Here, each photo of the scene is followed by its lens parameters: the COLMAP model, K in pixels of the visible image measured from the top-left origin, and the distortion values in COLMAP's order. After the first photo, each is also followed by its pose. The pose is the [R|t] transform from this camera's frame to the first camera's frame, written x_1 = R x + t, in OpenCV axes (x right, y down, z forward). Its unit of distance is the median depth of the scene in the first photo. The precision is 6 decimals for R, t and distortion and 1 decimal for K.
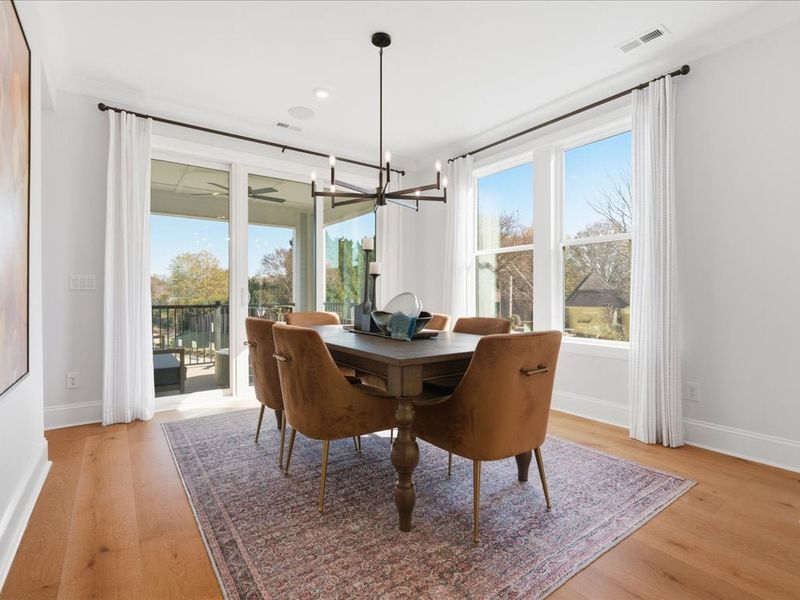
lens RADIAL K [[397.9, 0, 402.8], [0, 397.9, 298.4], [0, 0, 1]] dist [-0.005600, 0.001467]
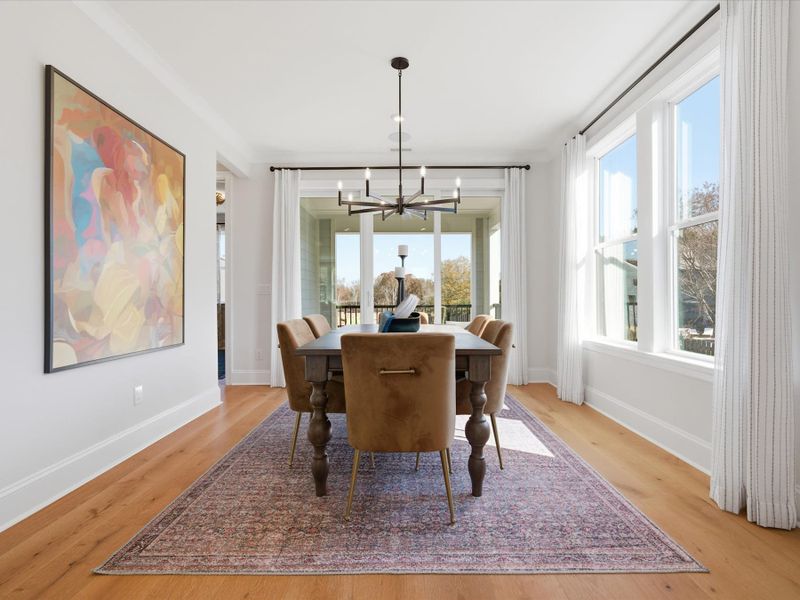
lens RADIAL K [[397.9, 0, 402.8], [0, 397.9, 298.4], [0, 0, 1]] dist [-0.005600, 0.001467]
pose [[0.809679, -0.002714, -0.586866, 0.596827], [0.000349, 0.999991, -0.004143, 0.000934], [0.586872, 0.003150, 0.809673, 0.121118]]
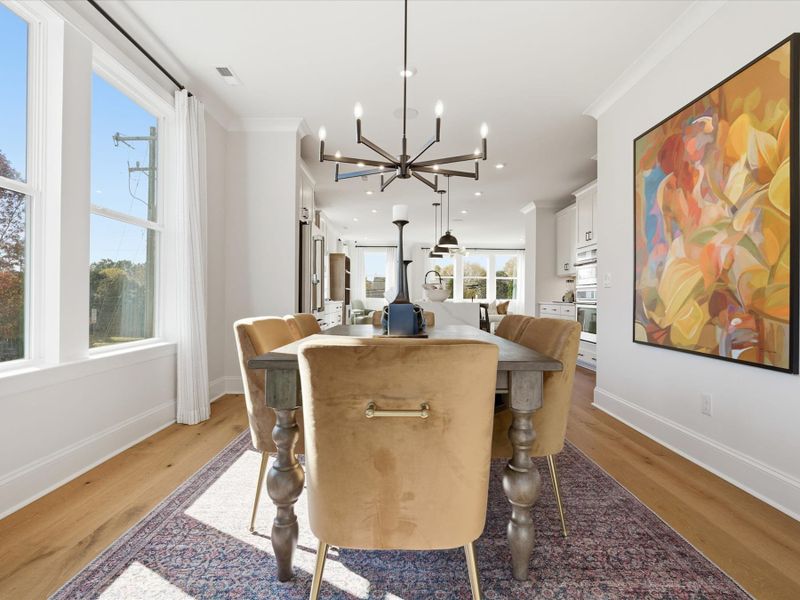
lens RADIAL K [[401.6, 0, 403.3], [0, 401.6, 296.5], [0, 0, 1]] dist [-0.004843, 0.001318]
pose [[-0.813658, -0.005412, 0.581319, -0.537453], [-0.004712, 0.999985, 0.002715, 0.006977], [-0.581325, -0.000531, -0.813671, 1.688862]]
